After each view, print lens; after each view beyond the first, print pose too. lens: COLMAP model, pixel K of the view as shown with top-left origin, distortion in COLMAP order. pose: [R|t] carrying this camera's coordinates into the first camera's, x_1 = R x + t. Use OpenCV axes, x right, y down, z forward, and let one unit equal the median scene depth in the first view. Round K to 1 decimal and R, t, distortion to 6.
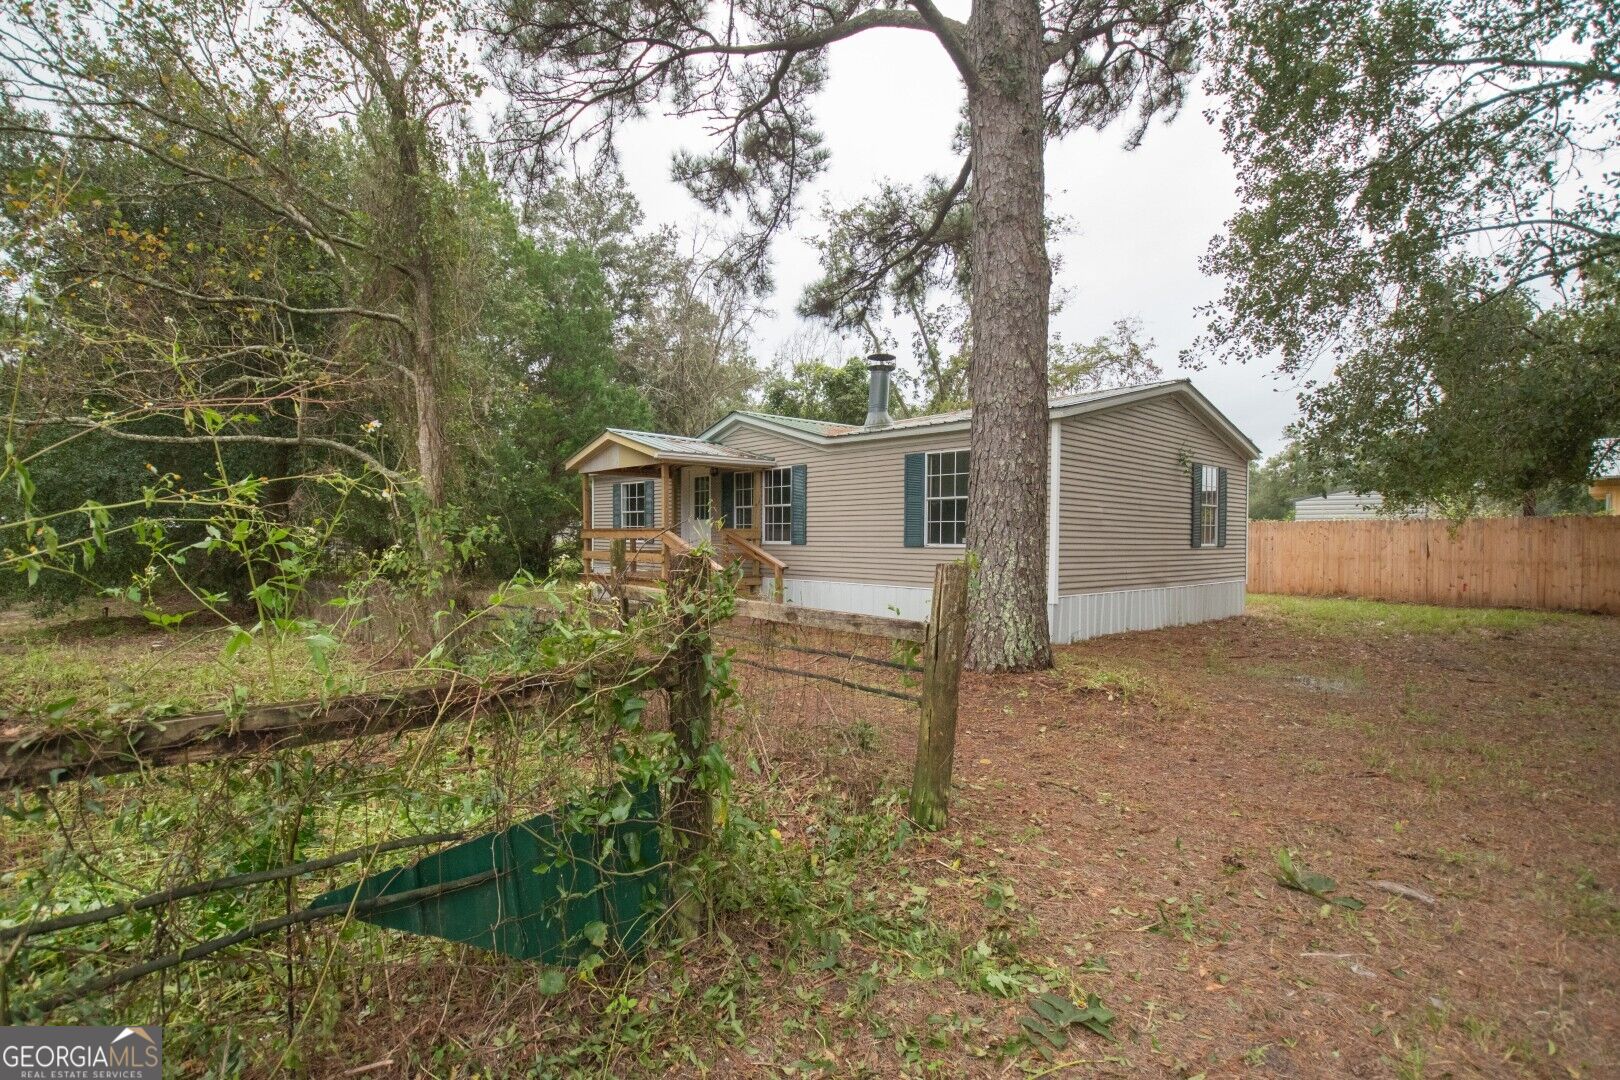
lens RADIAL K [[717.0, 0, 815.1], [0, 717.0, 533.7], [0, 0, 1]] dist [0.016540, -0.027026]
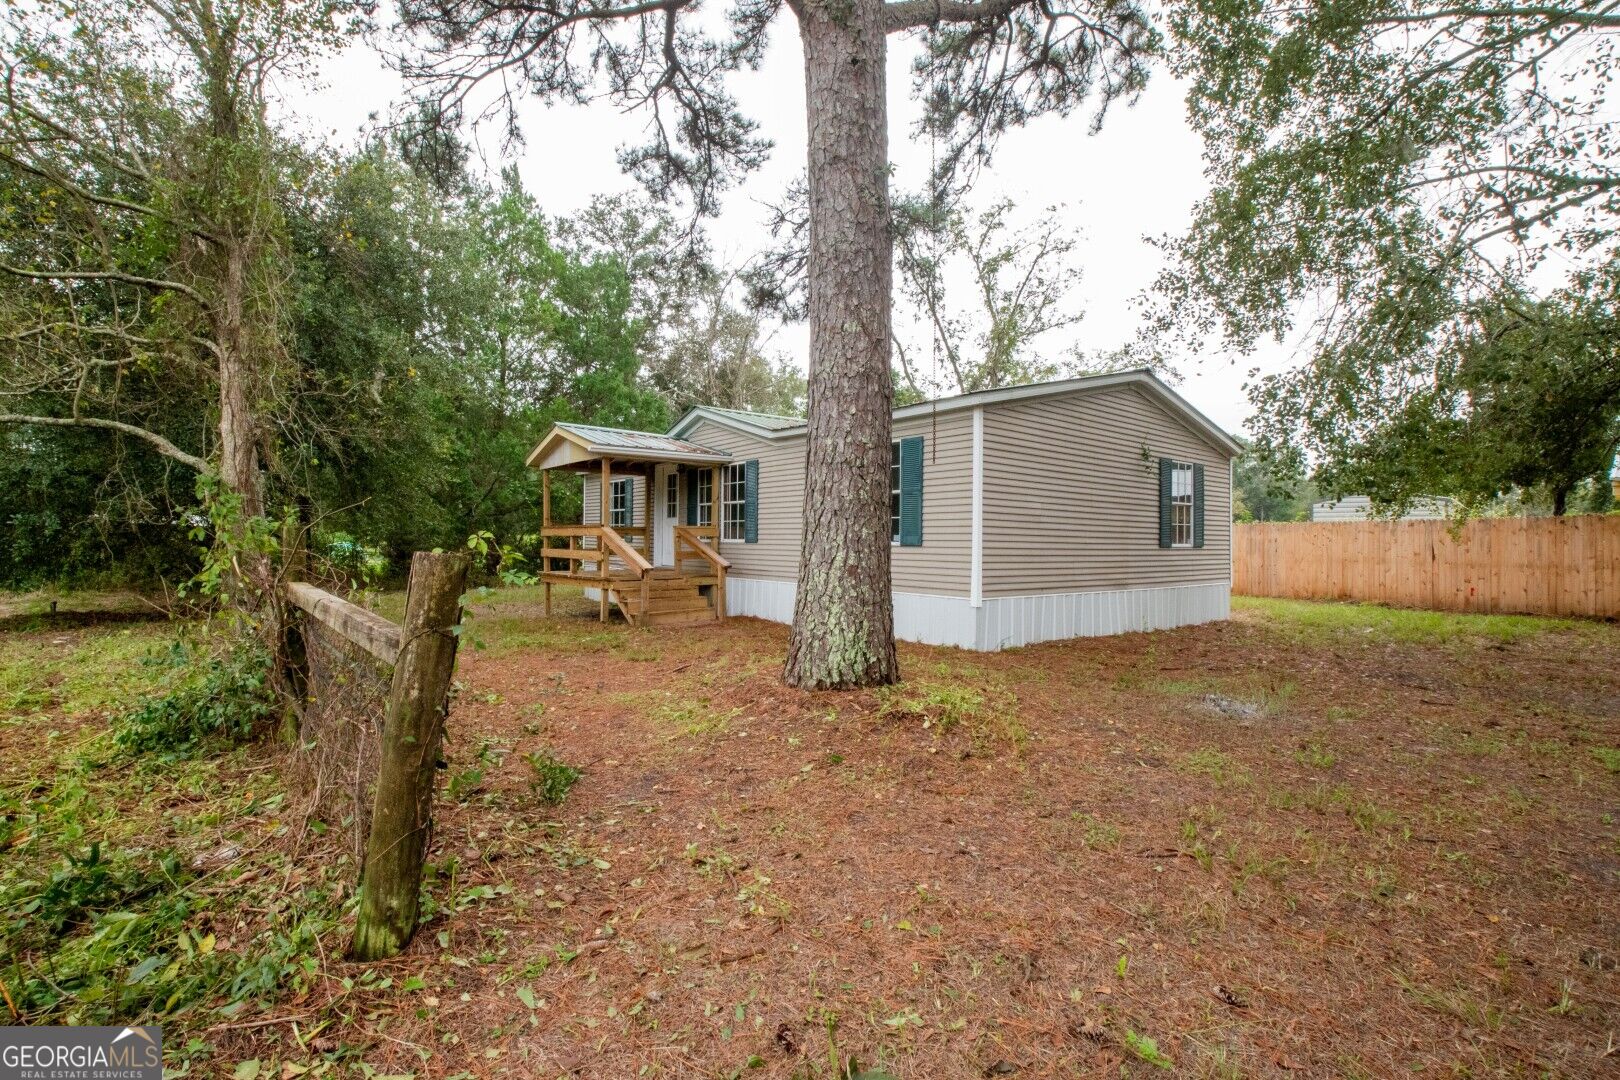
lens RADIAL K [[703.4, 0, 816.3], [0, 703.4, 507.9], [0, 0, 1]] dist [0.013596, -0.024498]
pose [[0.999413, 0.003272, -0.034093, 0.103631], [-0.004567, 0.999268, -0.037980, 0.004355], [0.033944, 0.038113, 0.998697, 0.062090]]
